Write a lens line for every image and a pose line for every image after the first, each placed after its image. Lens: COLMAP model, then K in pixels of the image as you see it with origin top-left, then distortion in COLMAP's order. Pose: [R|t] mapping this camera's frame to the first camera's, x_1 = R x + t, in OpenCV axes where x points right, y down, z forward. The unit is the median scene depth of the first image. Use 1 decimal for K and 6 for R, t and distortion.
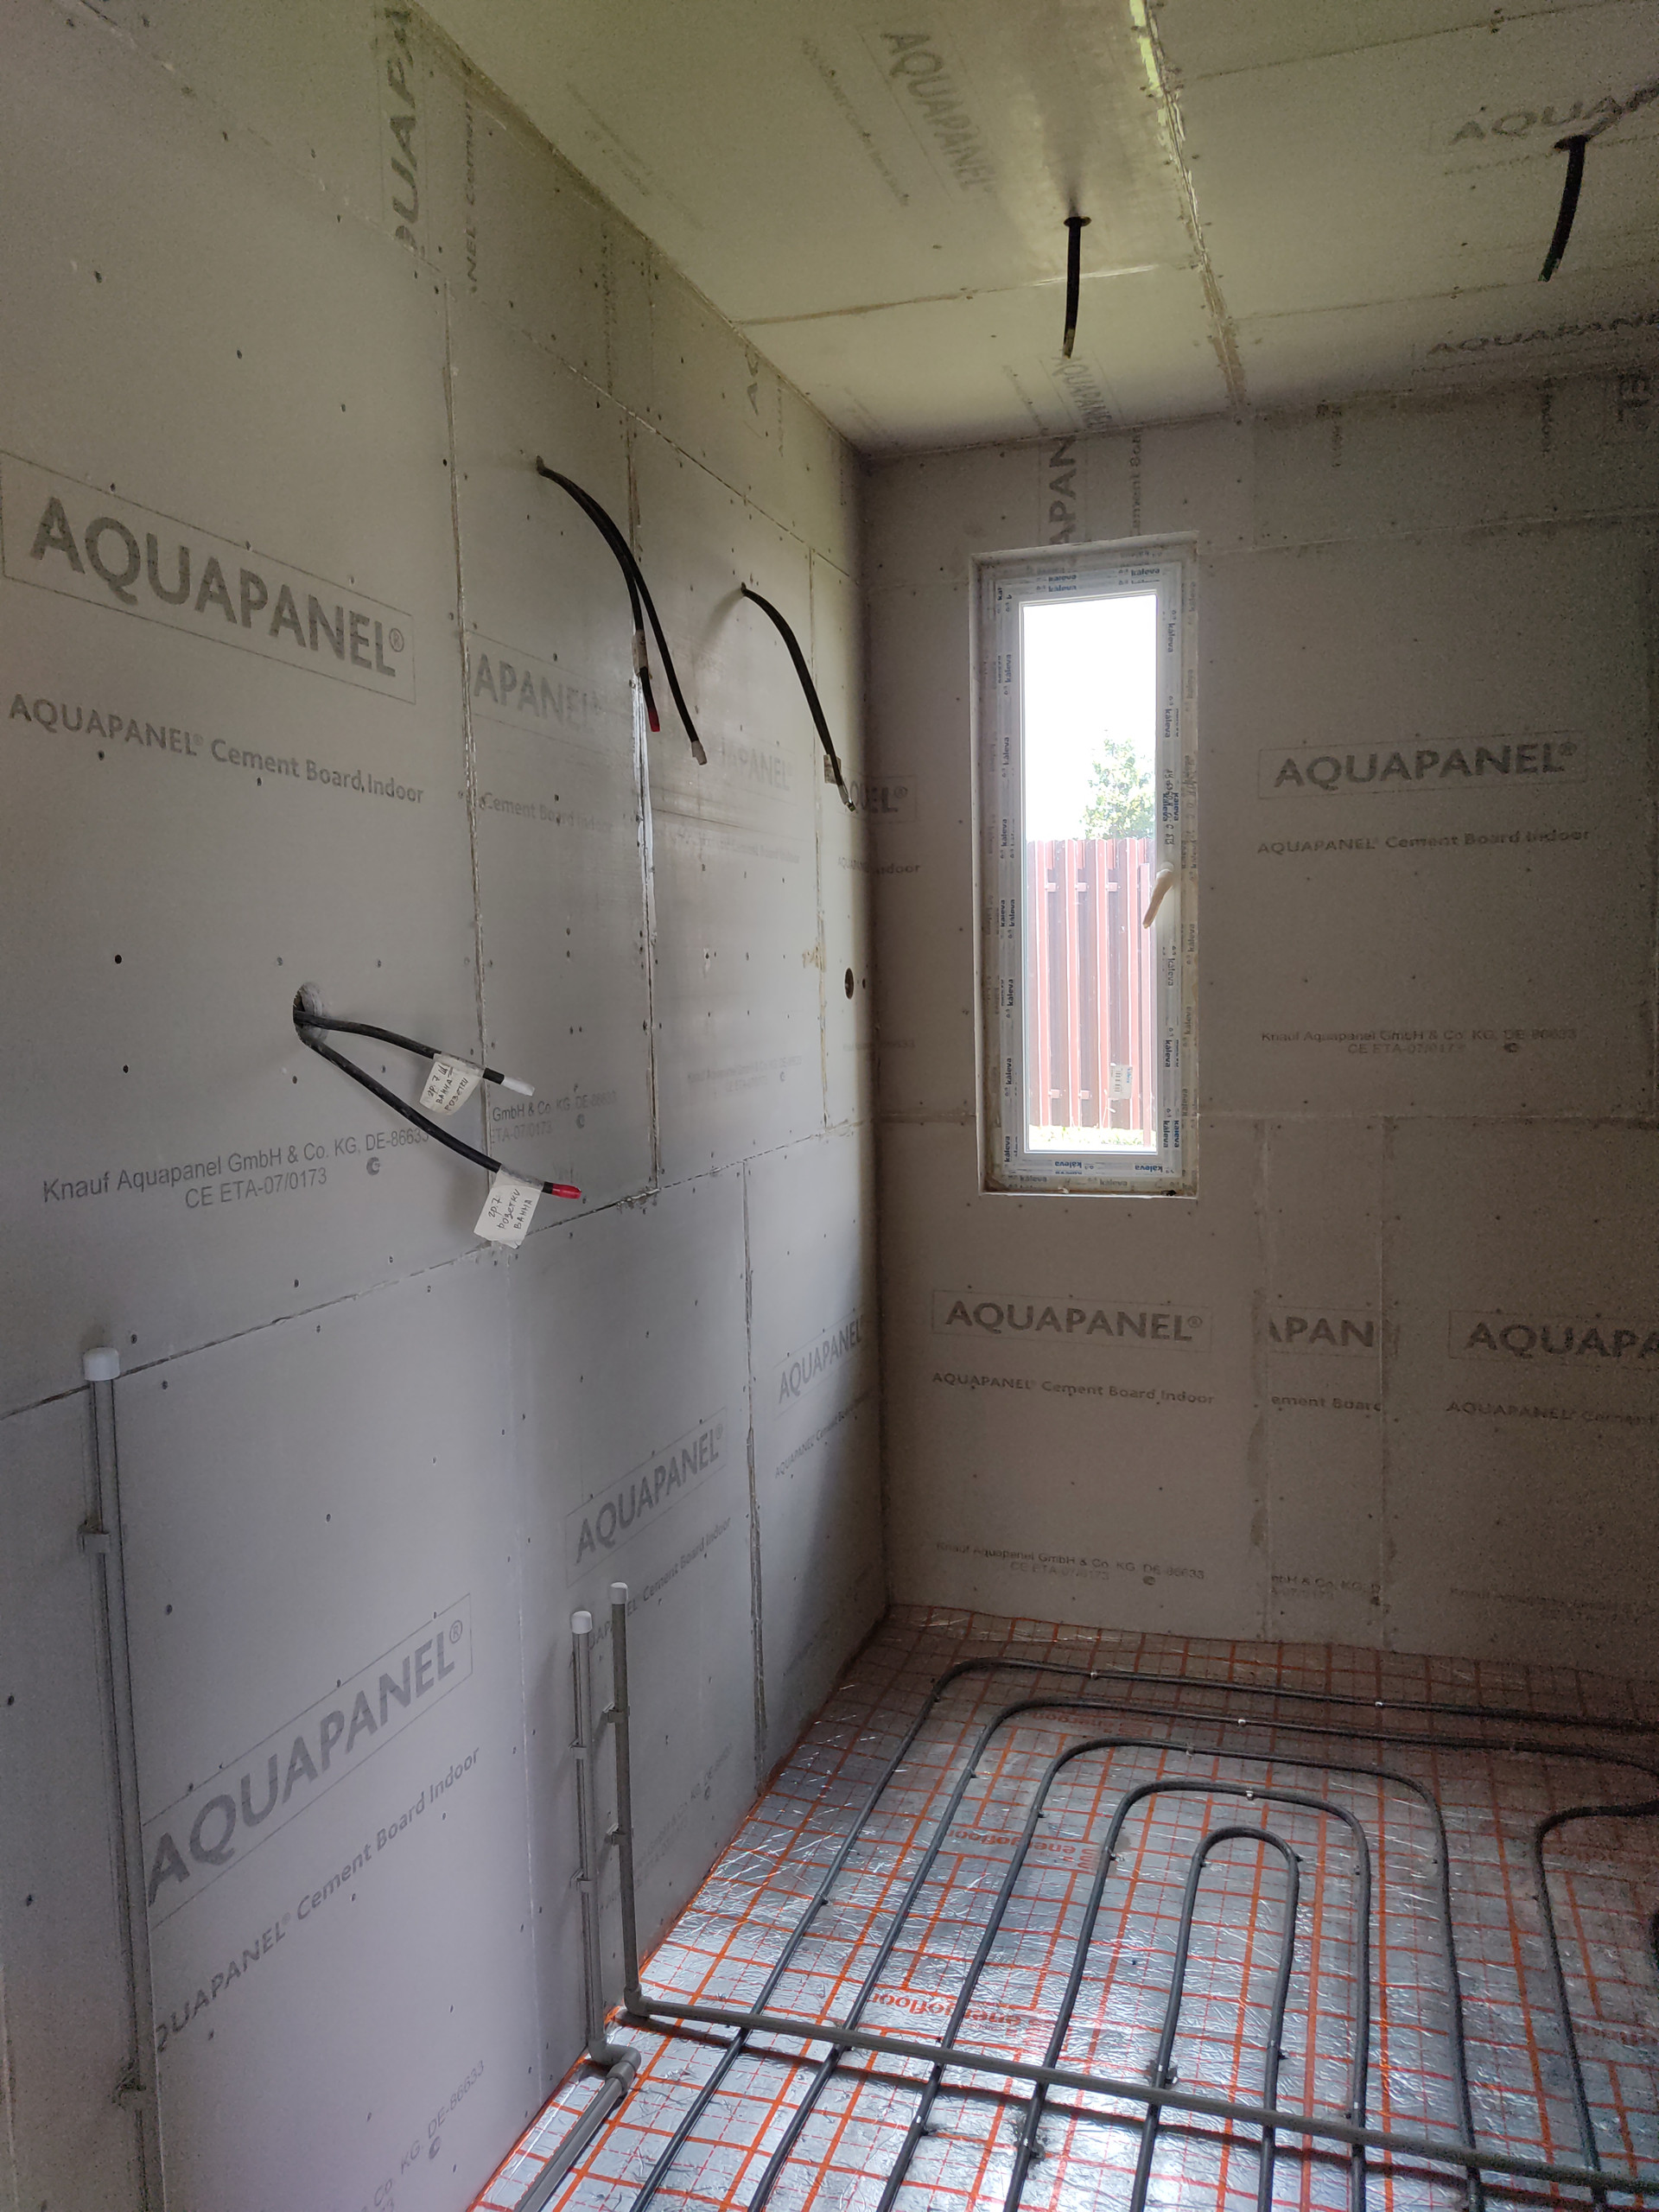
lens RADIAL K [[1701.7, 0, 832.8], [0, 1701.7, 1097.3], [0, 0, 1]] dist [0.068240, 0.003999]
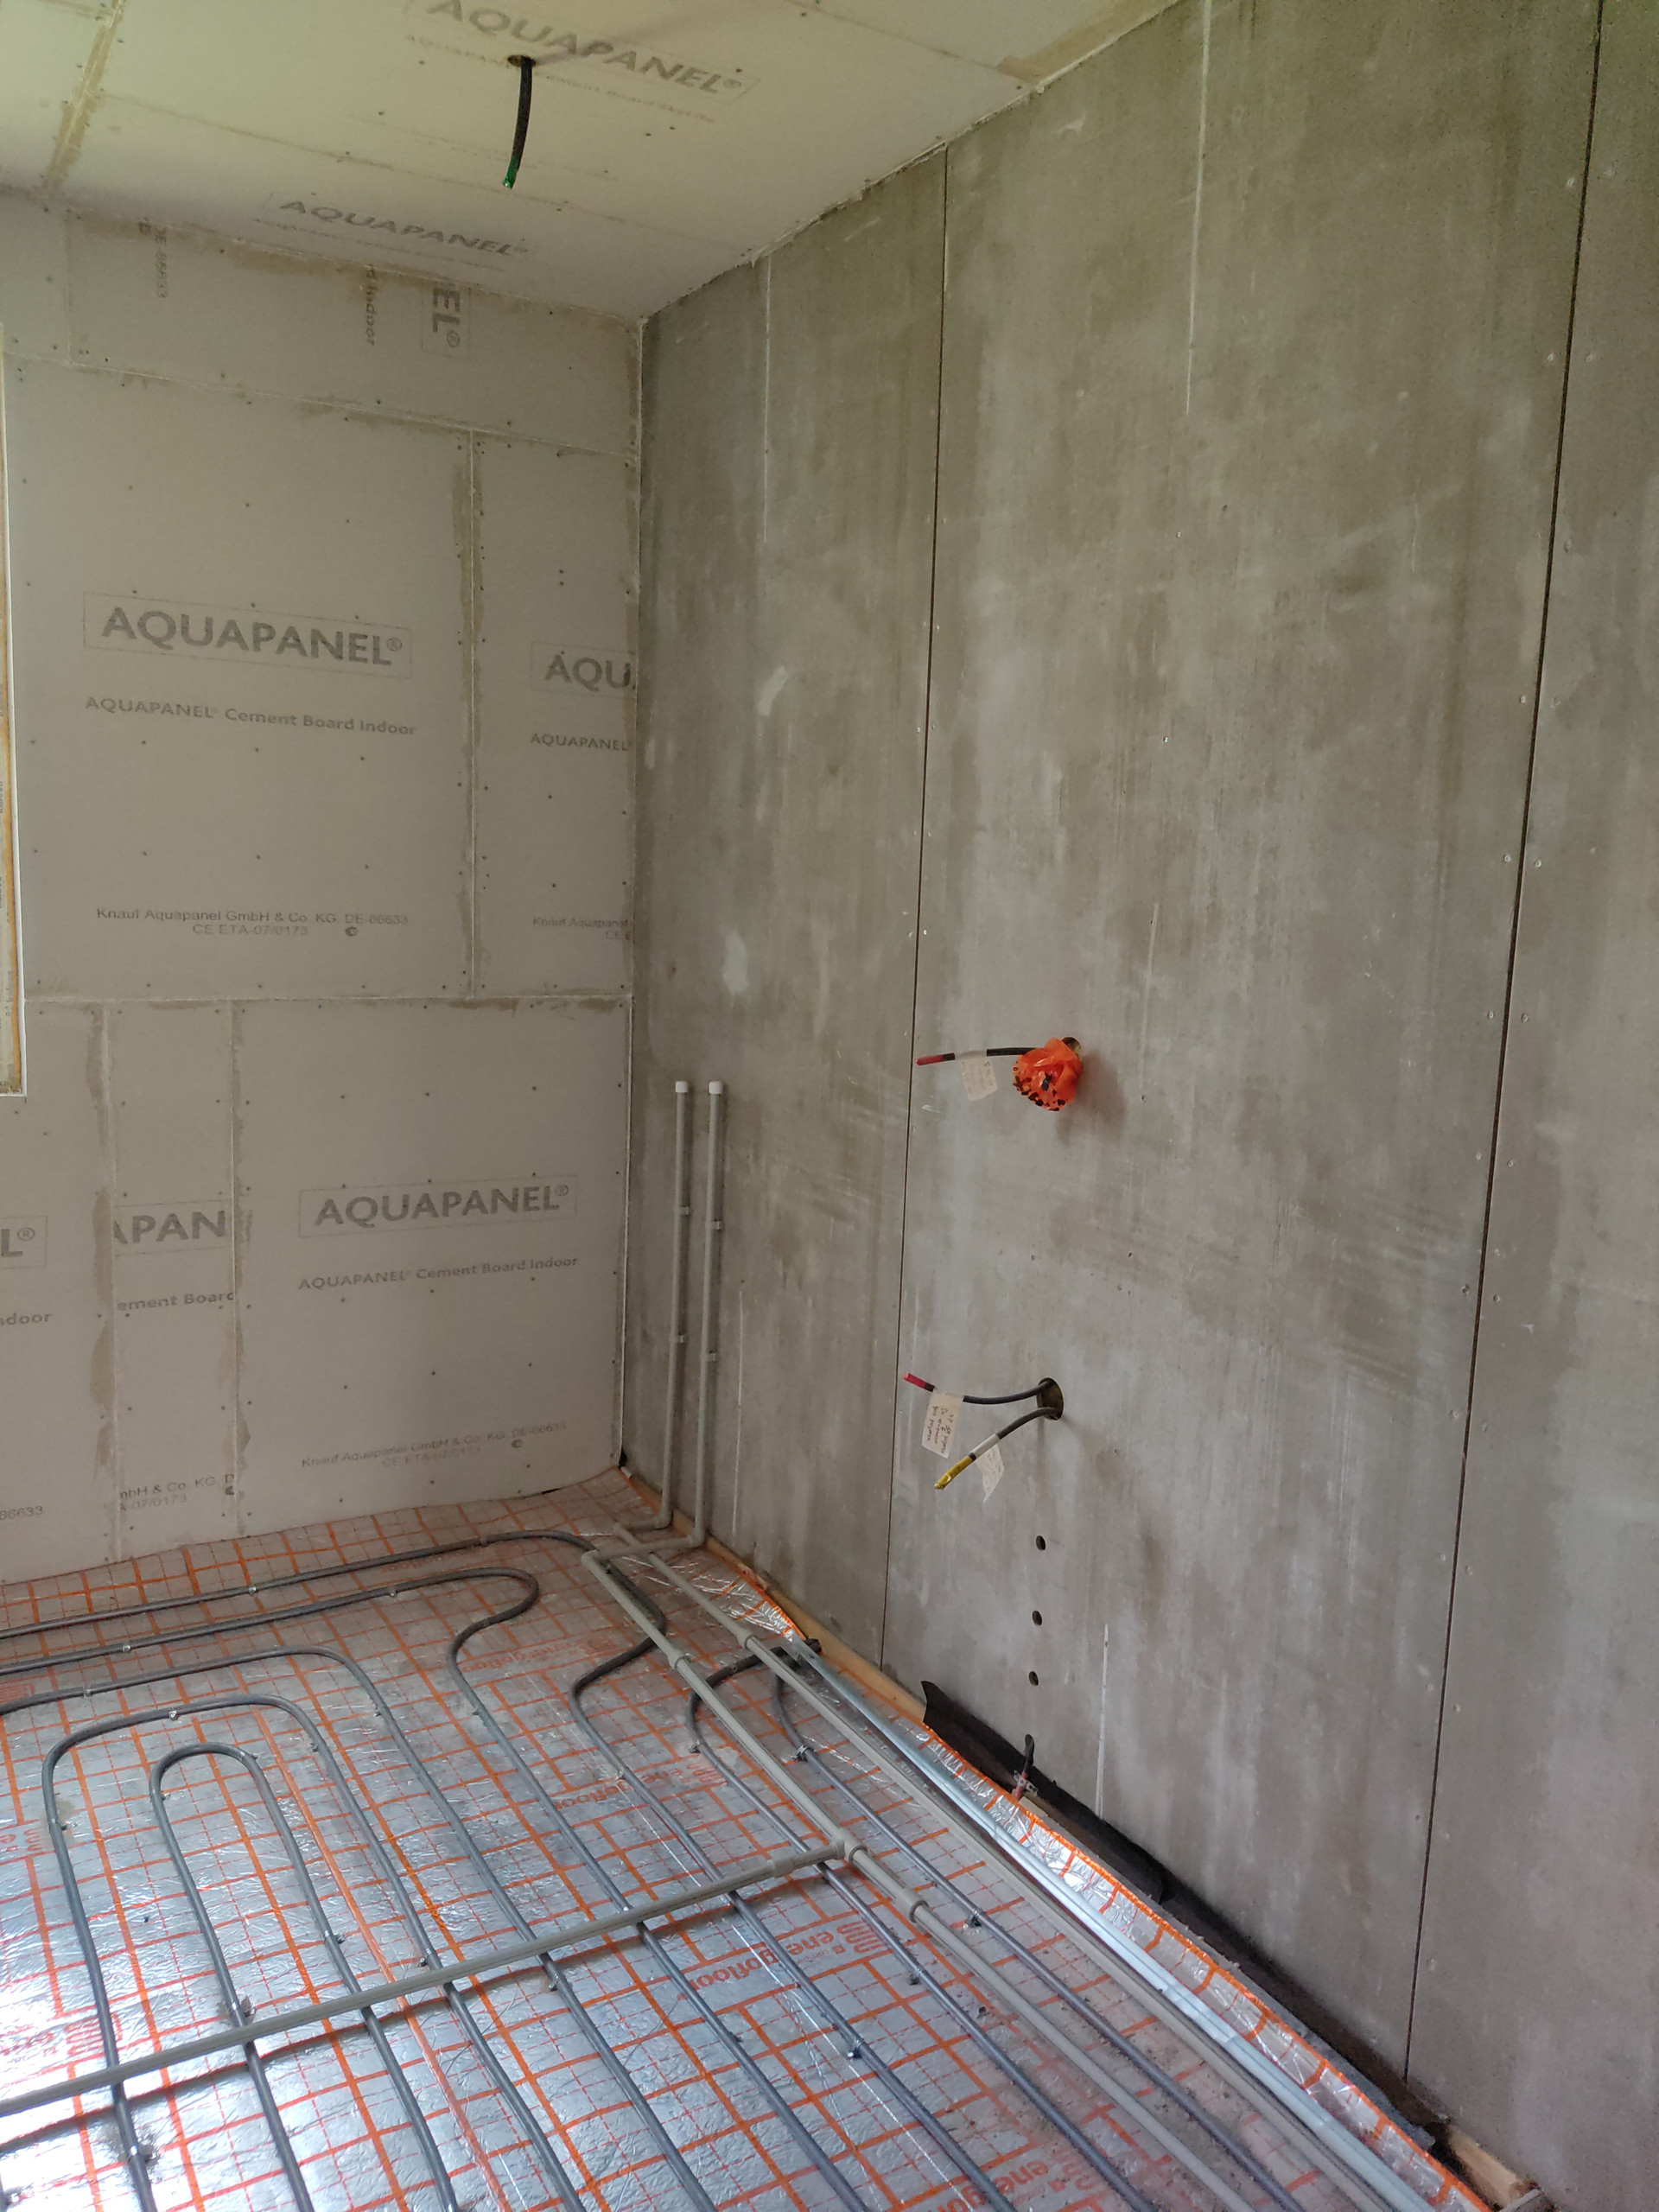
lens RADIAL K [[1689.4, 0, 821.2], [0, 1689.4, 1100.0], [0, 0, 1]] dist [0.113558, -0.140523]
pose [[0.698185, -0.053647, 0.713904, -0.181933], [0.002964, 0.997397, 0.072051, -0.001606], [-0.715911, -0.048189, 0.696527, 0.107080]]
